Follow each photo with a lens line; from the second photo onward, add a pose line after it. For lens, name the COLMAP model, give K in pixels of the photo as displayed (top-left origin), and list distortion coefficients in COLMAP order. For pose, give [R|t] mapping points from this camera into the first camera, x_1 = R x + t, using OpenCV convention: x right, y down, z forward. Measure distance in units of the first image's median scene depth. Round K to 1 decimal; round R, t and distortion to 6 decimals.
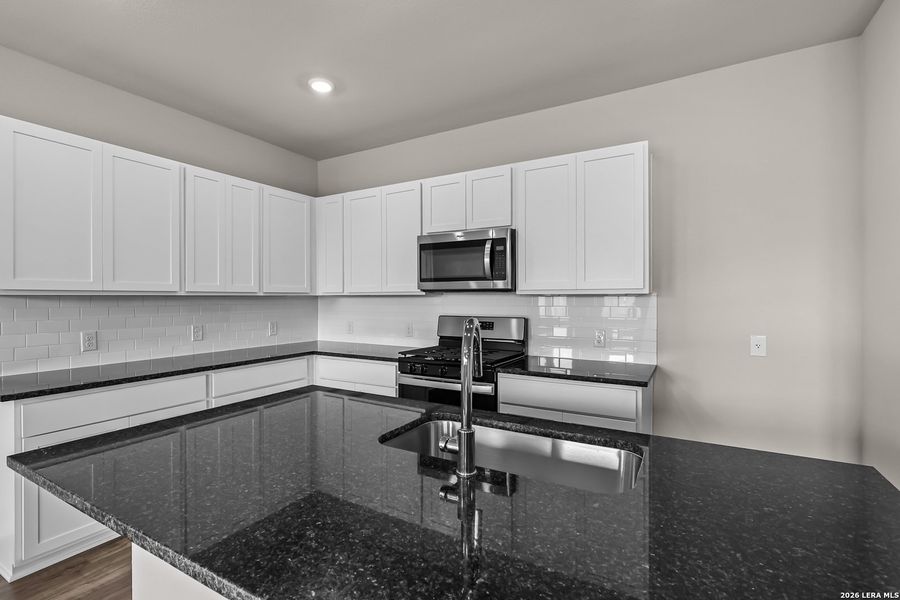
lens RADIAL K [[415.7, 0, 442.1], [0, 415.7, 300.7], [0, 0, 1]] dist [-0.005656, 0.003327]
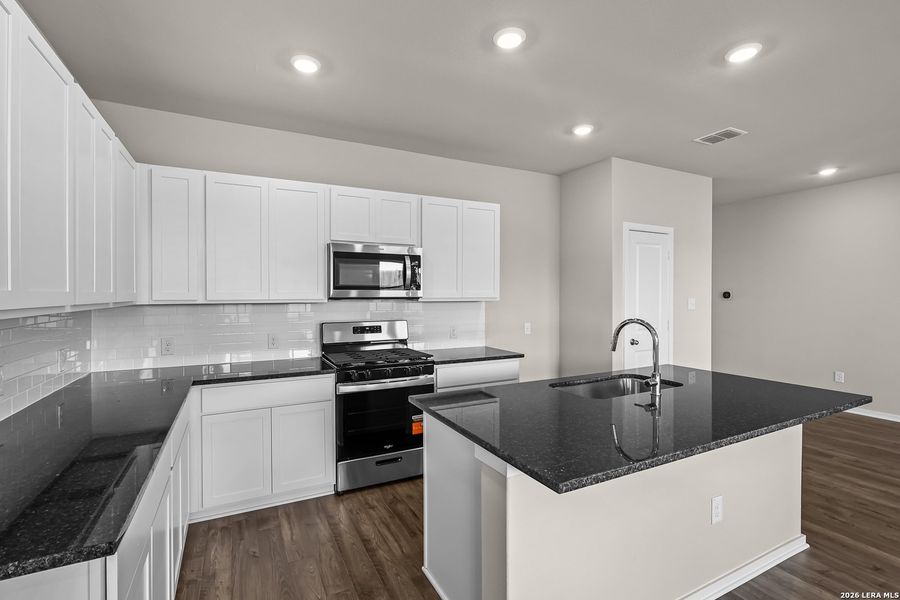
lens RADIAL K [[415.7, 0, 445.9], [0, 415.7, 295.5], [0, 0, 1]] dist [-0.005656, 0.003327]
pose [[0.538801, -0.002017, 0.842431, -0.794903], [0.008847, 0.999956, -0.003265, -0.027678], [-0.842387, 0.009212, 0.538795, 0.266937]]
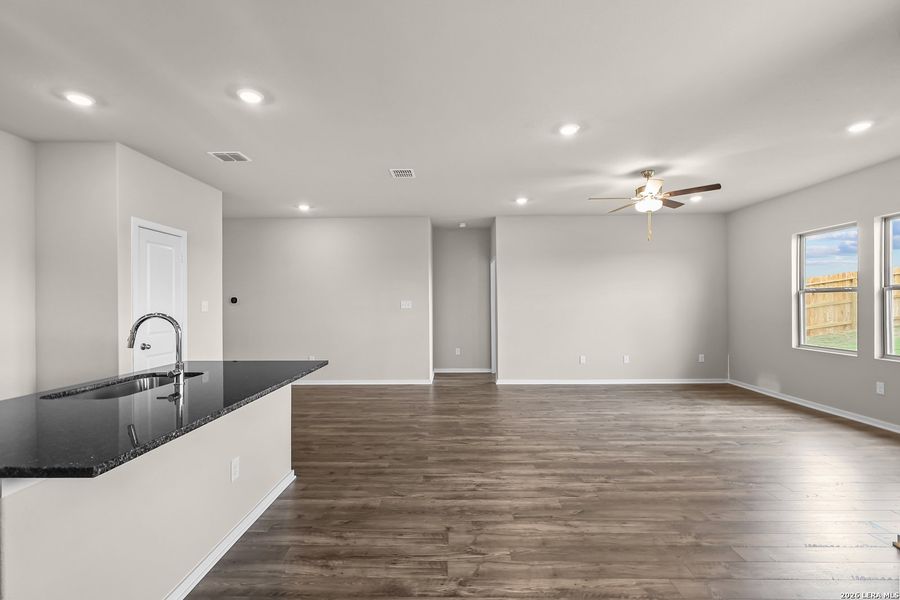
lens RADIAL K [[415.7, 0, 450.0], [0, 415.7, 304.5], [0, 0, 1]] dist [-0.005656, 0.003327]
pose [[-0.490776, 0.002067, 0.871283, -0.896969], [0.014491, 0.999878, 0.005790, 0.003144], [-0.871165, 0.015468, -0.490746, 0.288686]]
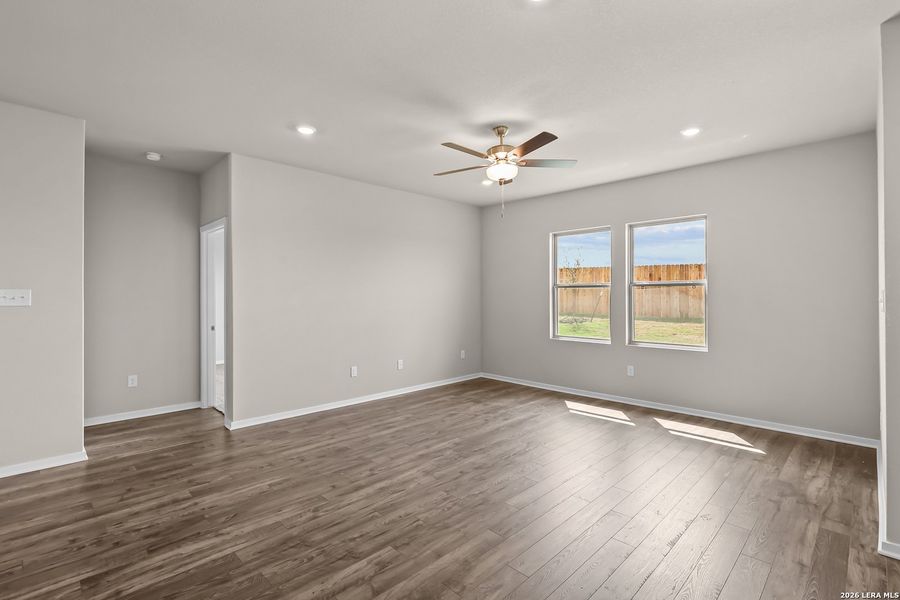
lens RADIAL K [[415.7, 0, 452.4], [0, 415.7, 298.6], [0, 0, 1]] dist [-0.005656, 0.003327]
pose [[-0.965970, -0.000925, 0.258652, -0.104371], [0.003985, 0.999822, 0.018458, -0.002447], [-0.258623, 0.018861, -0.965794, 0.092732]]
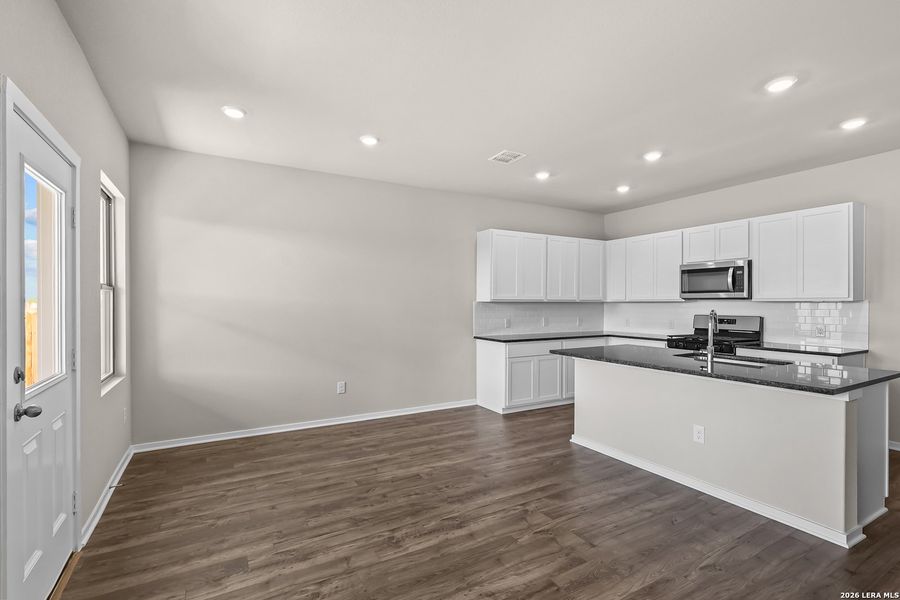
lens RADIAL K [[415.7, 0, 455.1], [0, 415.7, 308.2], [0, 0, 1]] dist [-0.005656, 0.003327]
pose [[0.869057, 0.007794, -0.494650, -0.020696], [-0.005745, 0.999967, 0.005662, 0.008764], [0.494678, -0.002079, 0.869074, -0.902344]]
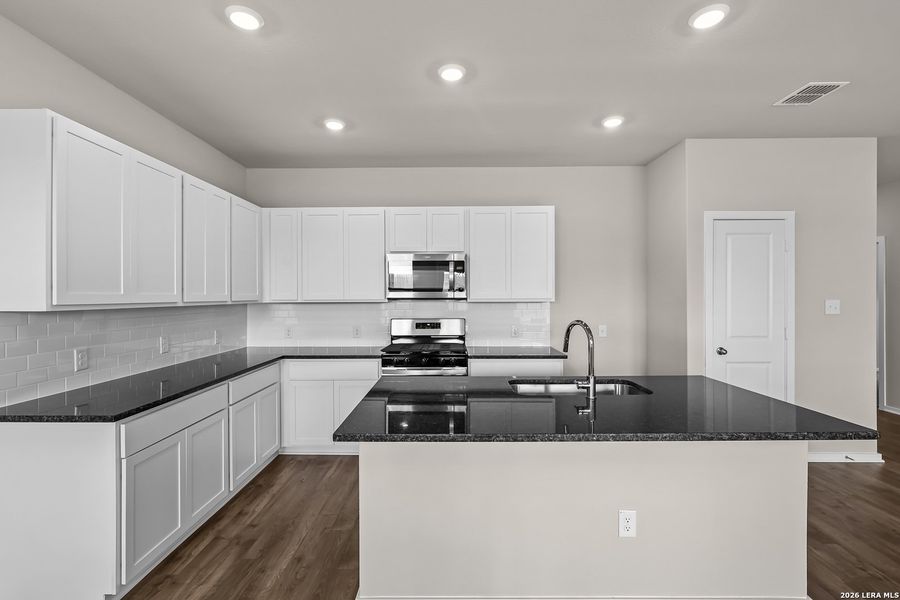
lens RADIAL K [[415.7, 0, 447.6], [0, 415.7, 295.9], [0, 0, 1]] dist [-0.005656, 0.003327]
pose [[0.866775, -0.002119, 0.498695, -0.549664], [0.006981, 0.999945, -0.007884, -0.024016], [-0.498650, 0.010315, 0.866742, -0.149765]]
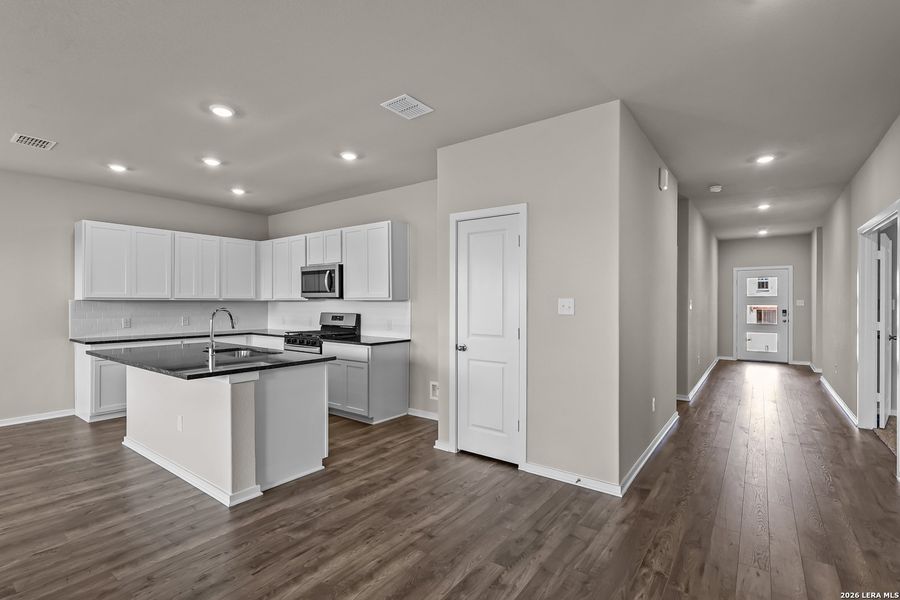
lens RADIAL K [[415.7, 0, 447.7], [0, 415.7, 305.4], [0, 0, 1]] dist [-0.005656, 0.003327]
pose [[0.994347, 0.004392, -0.106087, 0.807813], [-0.004407, 0.999990, 0.000096, 0.004845], [0.106086, 0.000372, 0.994357, -0.741213]]
